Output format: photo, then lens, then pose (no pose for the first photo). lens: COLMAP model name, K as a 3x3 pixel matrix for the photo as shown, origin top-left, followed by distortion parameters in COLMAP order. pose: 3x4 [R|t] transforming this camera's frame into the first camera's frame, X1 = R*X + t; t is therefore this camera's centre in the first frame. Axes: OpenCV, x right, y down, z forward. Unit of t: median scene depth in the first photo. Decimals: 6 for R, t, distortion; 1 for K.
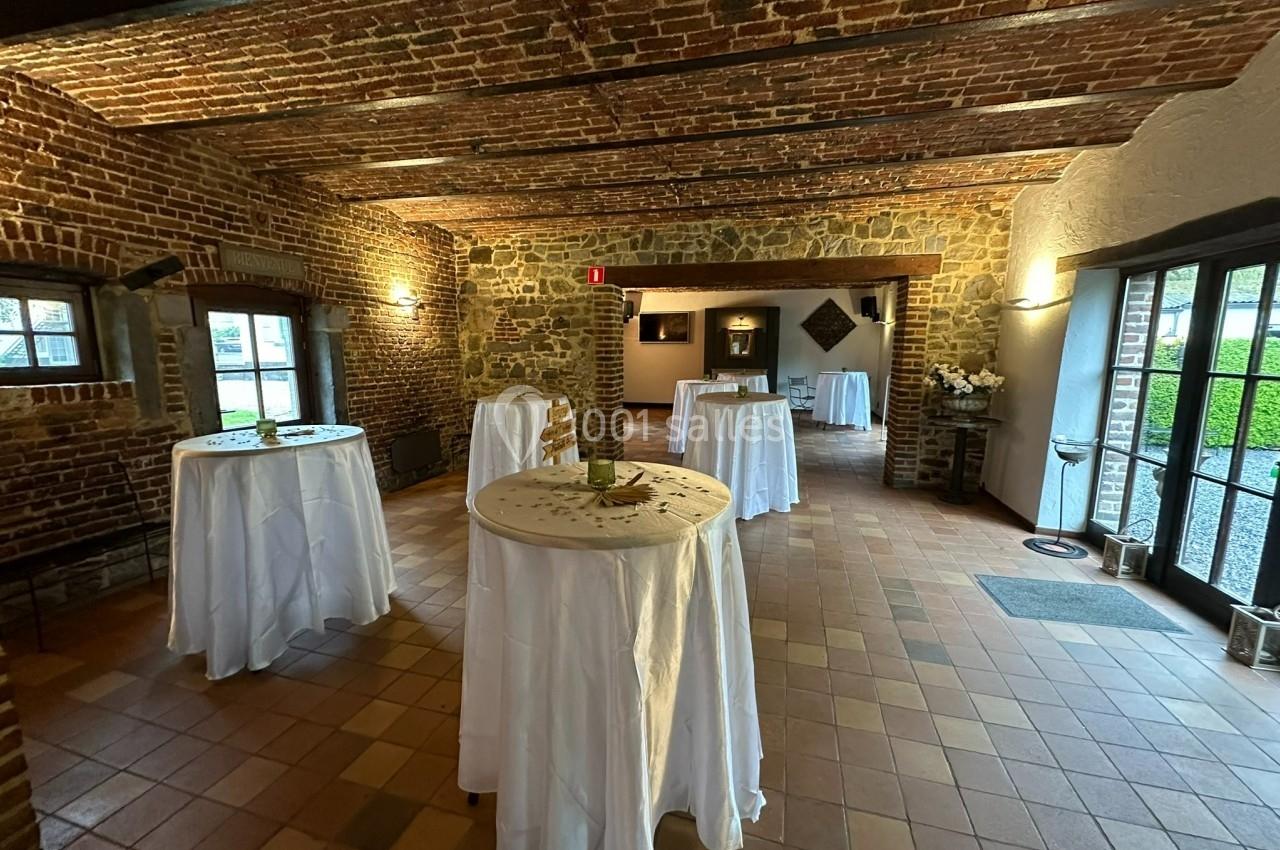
lens RADIAL K [[514.6, 0, 638.0], [0, 514.6, 428.0], [0, 0, 1]] dist [0.001102, -0.000411]
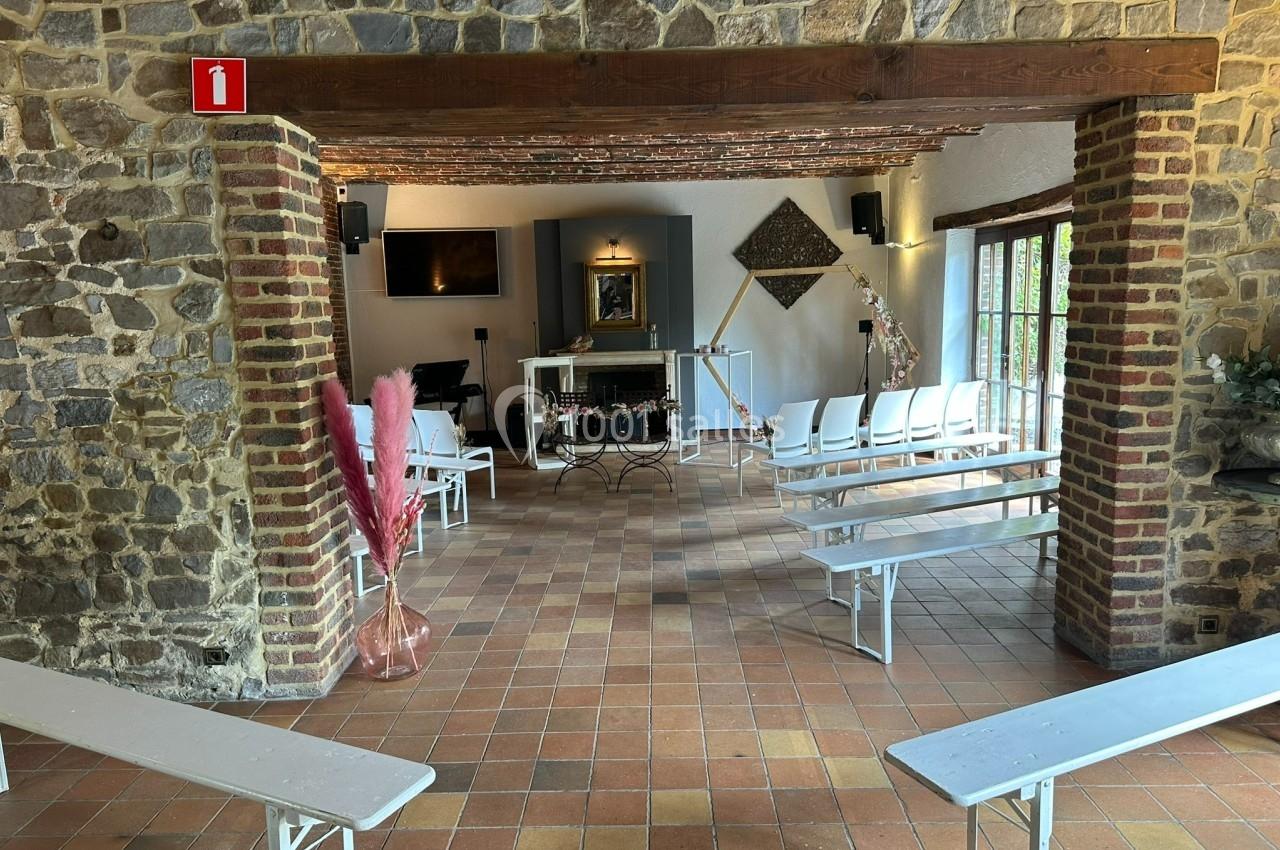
lens RADIAL K [[926.4, 0, 640.0], [0, 926.4, 425.0], [0, 0, 1]] dist [0.003818, -0.004086]
pose [[0.965465, -0.060074, 0.253513, 0.008860], [0.066358, 0.997663, -0.016300, -0.068108], [-0.251942, 0.032560, 0.967195, 0.406116]]
